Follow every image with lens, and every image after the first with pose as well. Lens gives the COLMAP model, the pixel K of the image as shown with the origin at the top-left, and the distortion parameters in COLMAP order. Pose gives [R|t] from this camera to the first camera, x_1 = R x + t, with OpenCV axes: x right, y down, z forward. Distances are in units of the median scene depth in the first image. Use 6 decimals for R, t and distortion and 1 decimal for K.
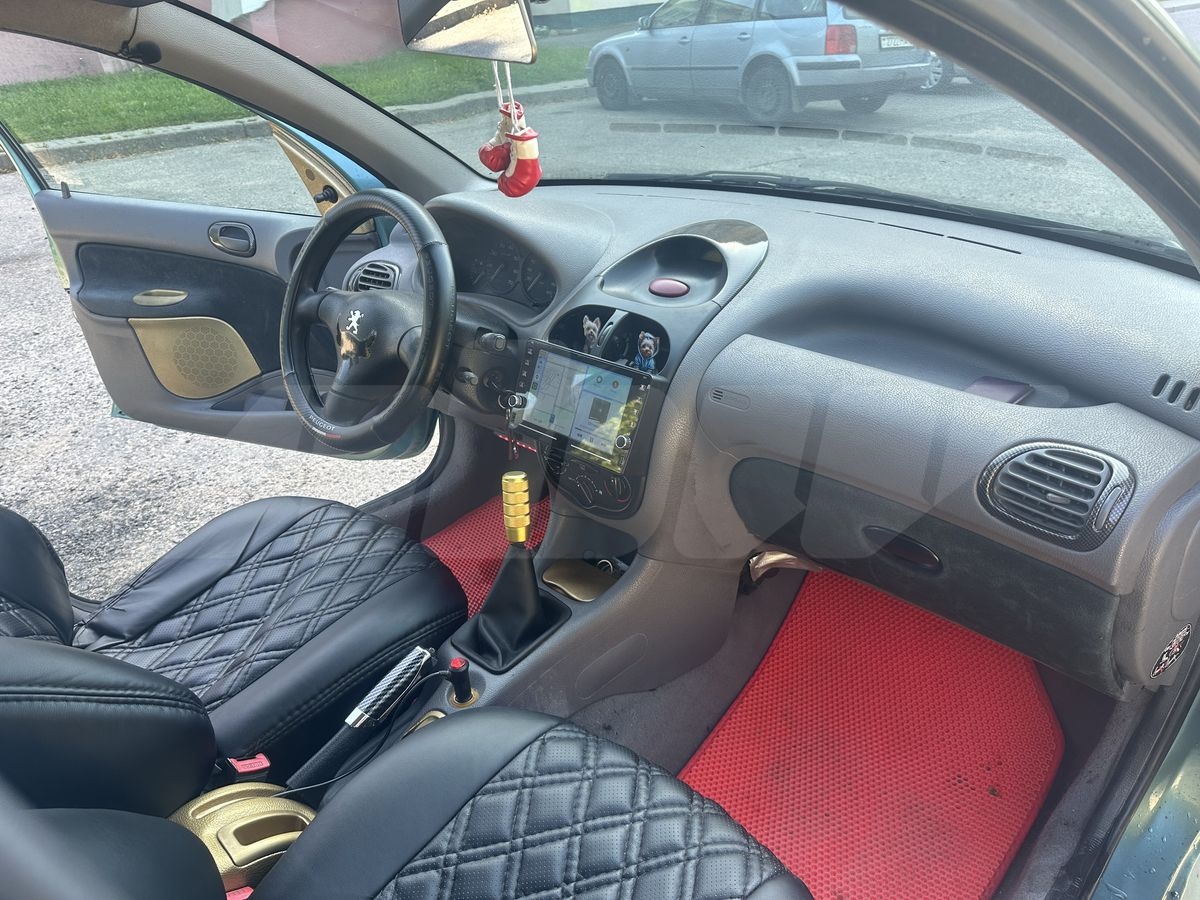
lens RADIAL K [[843.3, 0, 605.3], [0, 843.3, 454.5], [0, 0, 1]] dist [-0.003237, 0.002373]
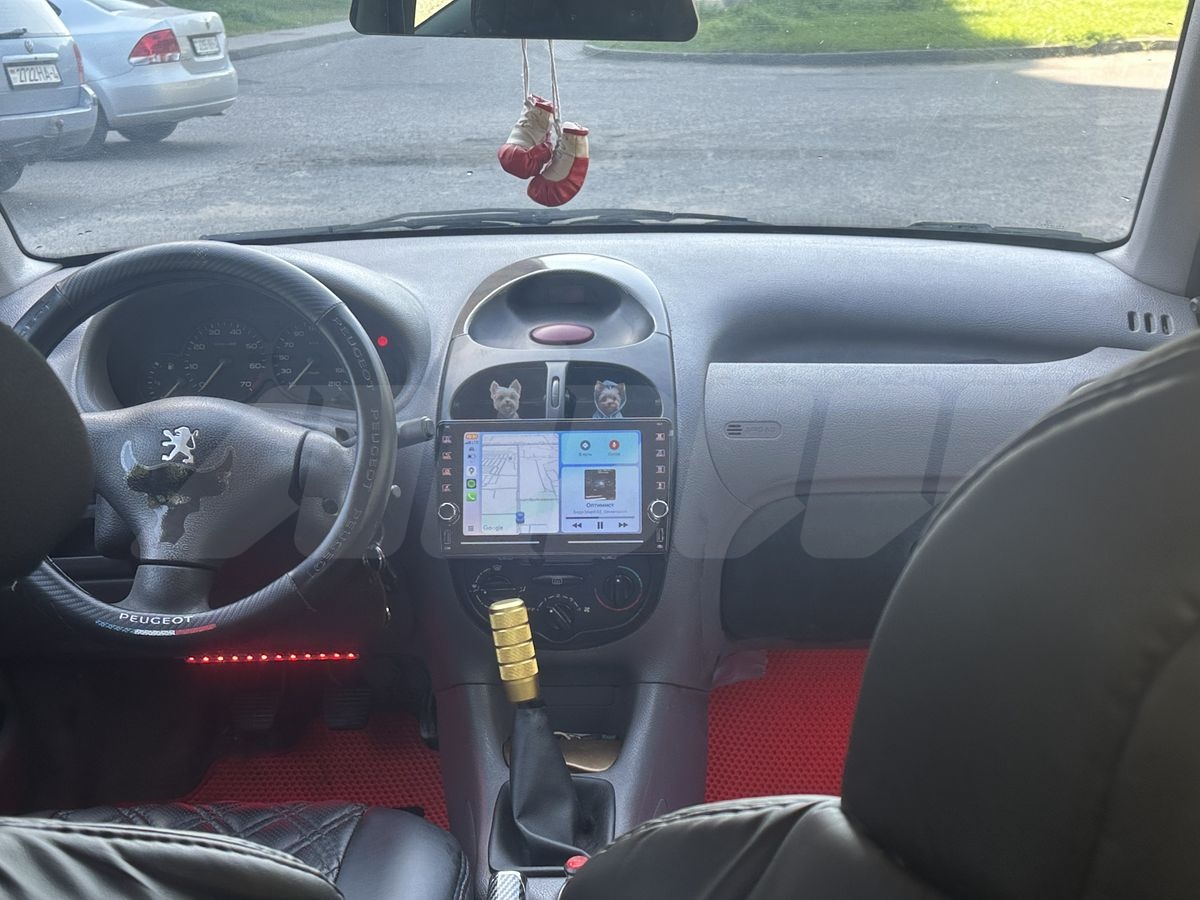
lens RADIAL K [[1594.7, 0, 586.9], [0, 1594.7, 394.1], [0, 0, 1]] dist [0.133100, 0.000000]
pose [[0.750719, -0.136450, 0.646376, -0.865768], [0.300727, 0.941766, -0.150466, 0.077381], [-0.588204, 0.307340, 0.748036, -0.073057]]
